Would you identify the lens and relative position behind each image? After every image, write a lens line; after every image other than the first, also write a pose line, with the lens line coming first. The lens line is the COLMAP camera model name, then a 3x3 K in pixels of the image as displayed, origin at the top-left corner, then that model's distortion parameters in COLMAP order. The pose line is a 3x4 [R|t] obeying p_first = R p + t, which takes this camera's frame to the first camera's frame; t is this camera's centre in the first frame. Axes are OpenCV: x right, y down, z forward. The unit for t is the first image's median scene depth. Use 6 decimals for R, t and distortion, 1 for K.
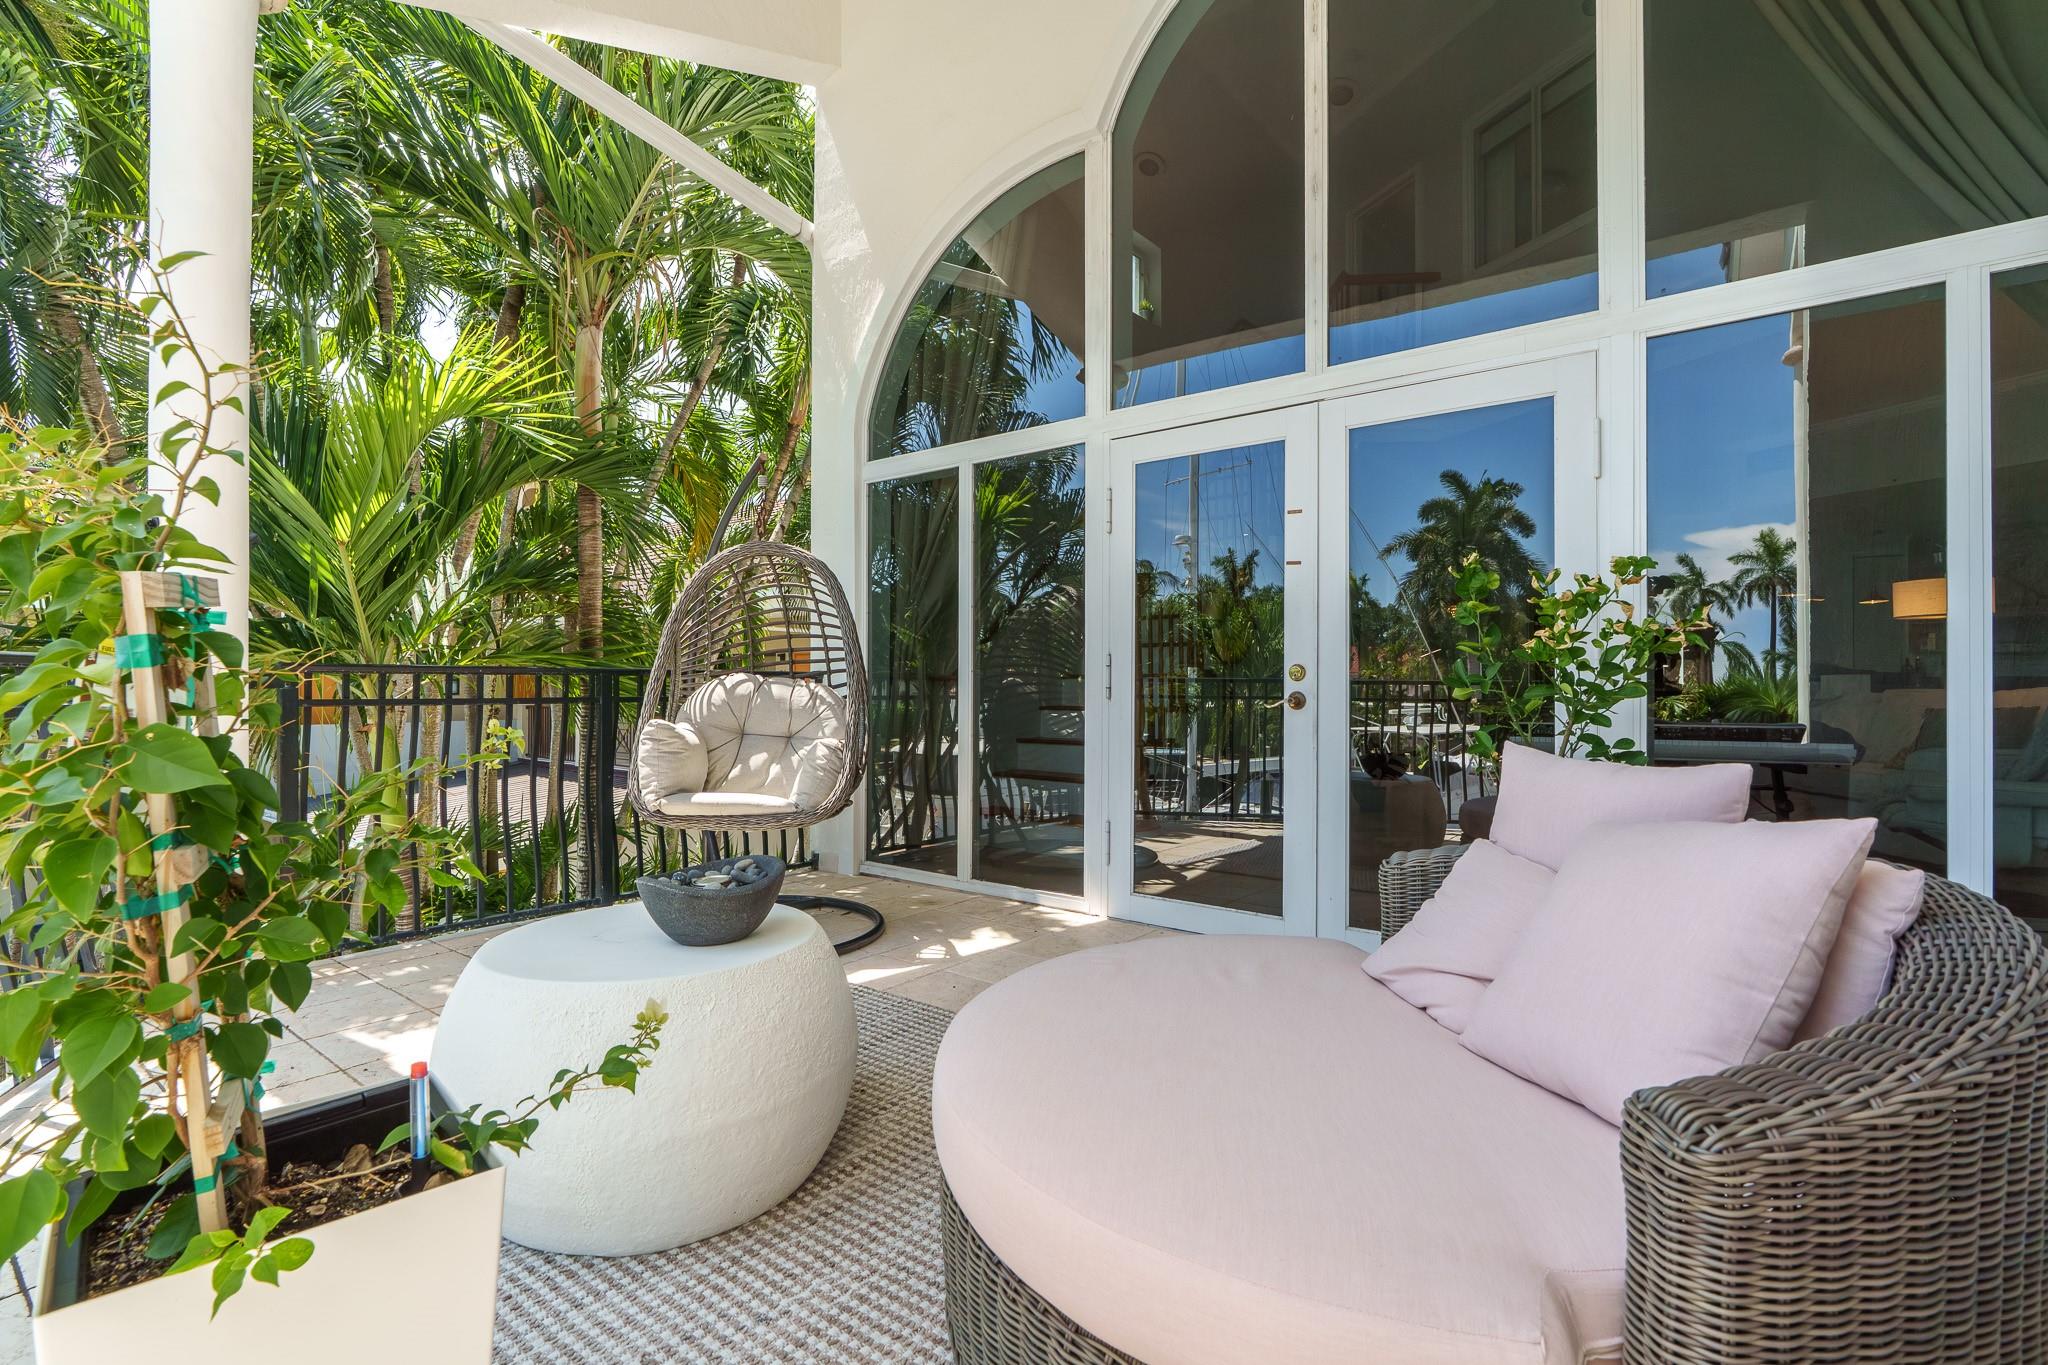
lens RADIAL K [[912.2, 0, 1018.9], [0, 912.2, 670.8], [0, 0, 1]] dist [-0.009962, -0.000103]
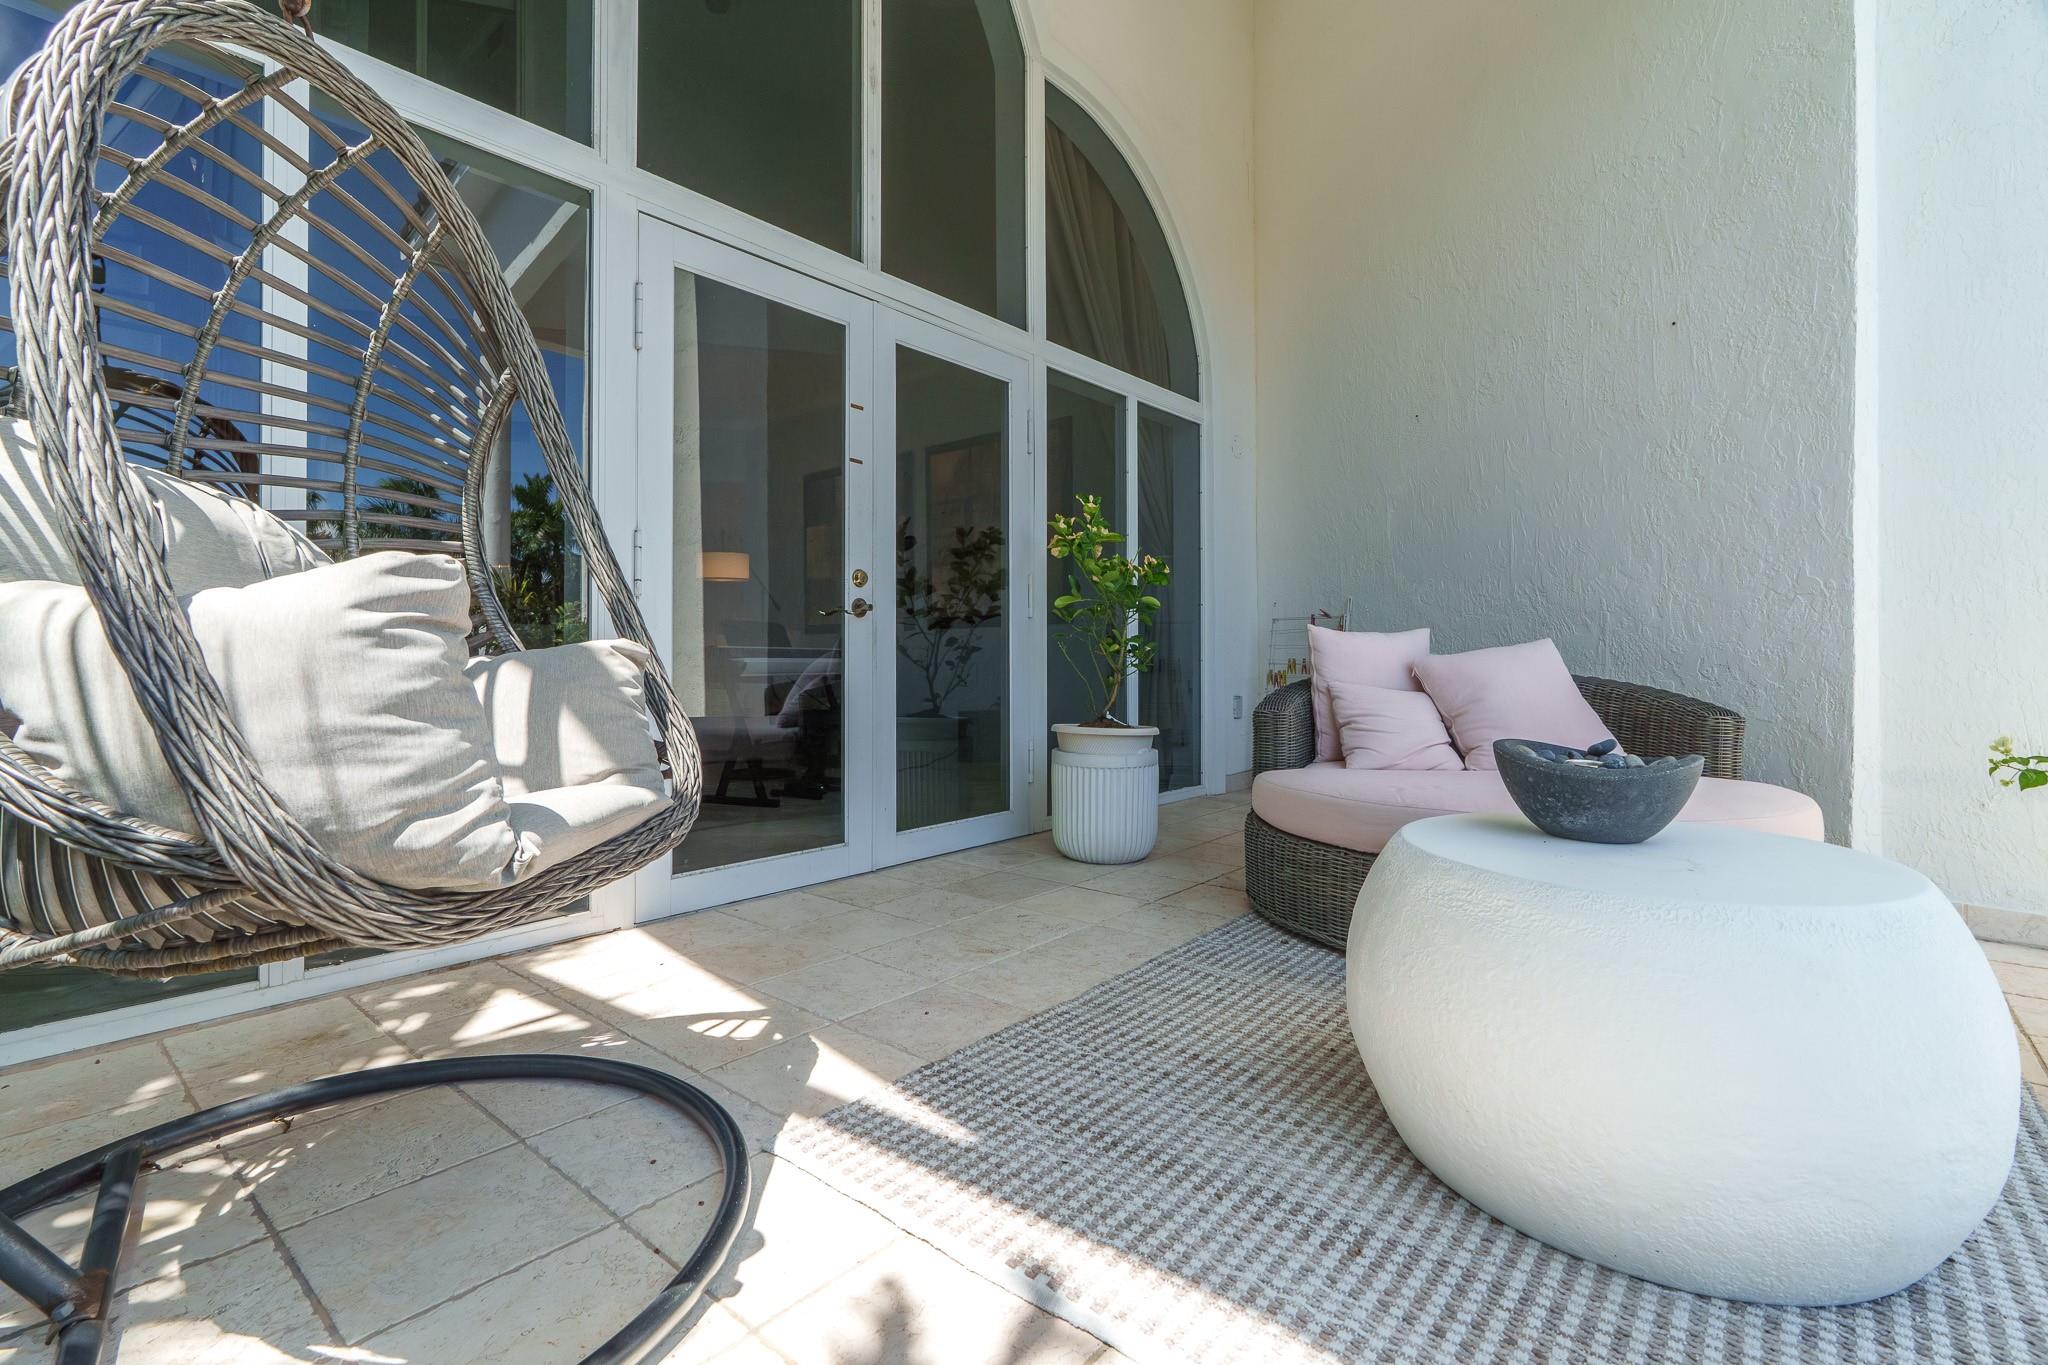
lens RADIAL K [[912.2, 0, 1018.9], [0, 912.2, 670.8], [0, 0, 1]] dist [-0.009962, -0.000103]
pose [[0.022540, -0.021782, 0.999509, -0.652118], [-0.005401, 0.999745, 0.021909, 0.077383], [-0.999731, -0.005892, 0.022417, 0.822119]]
